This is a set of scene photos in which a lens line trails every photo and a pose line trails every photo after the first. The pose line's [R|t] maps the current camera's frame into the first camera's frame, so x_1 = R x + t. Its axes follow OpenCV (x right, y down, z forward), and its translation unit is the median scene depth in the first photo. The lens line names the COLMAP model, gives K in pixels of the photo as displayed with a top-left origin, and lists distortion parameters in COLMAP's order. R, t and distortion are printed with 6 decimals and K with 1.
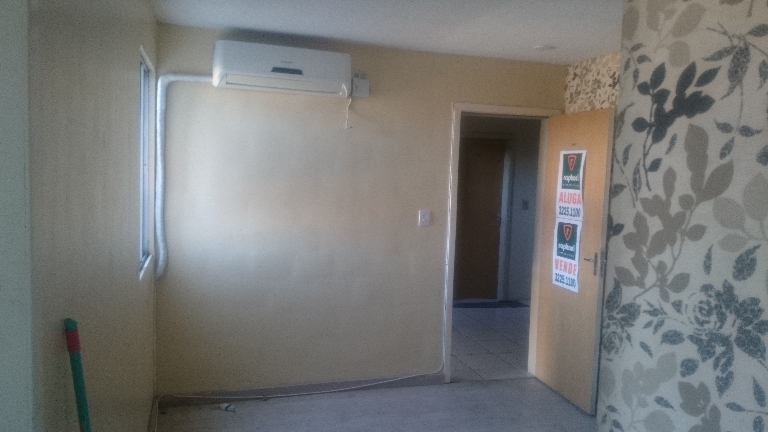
lens RADIAL K [[605.5, 0, 383.4], [0, 605.5, 216.3], [0, 0, 1]] dist [0.039903, -0.012779]
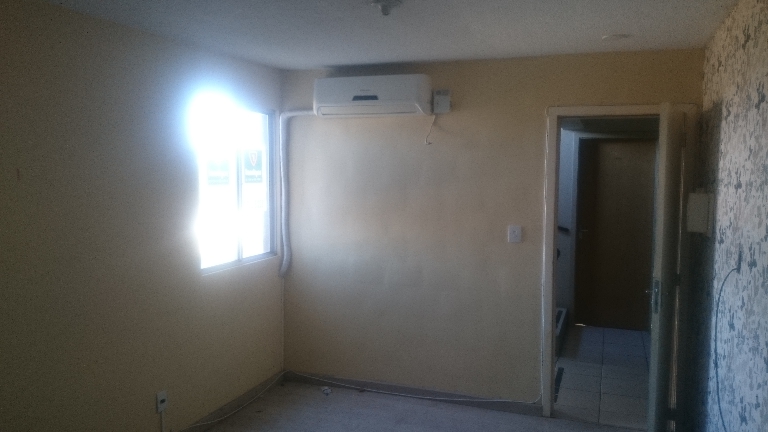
lens RADIAL K [[605.5, 0, 382.8], [0, 605.5, 215.8], [0, 0, 1]] dist [0.039903, -0.012779]
pose [[0.782775, 0.011773, -0.622194, 0.522417], [-0.025453, 0.999590, -0.013109, -0.007846], [0.621784, 0.026098, 0.782754, 0.140384]]
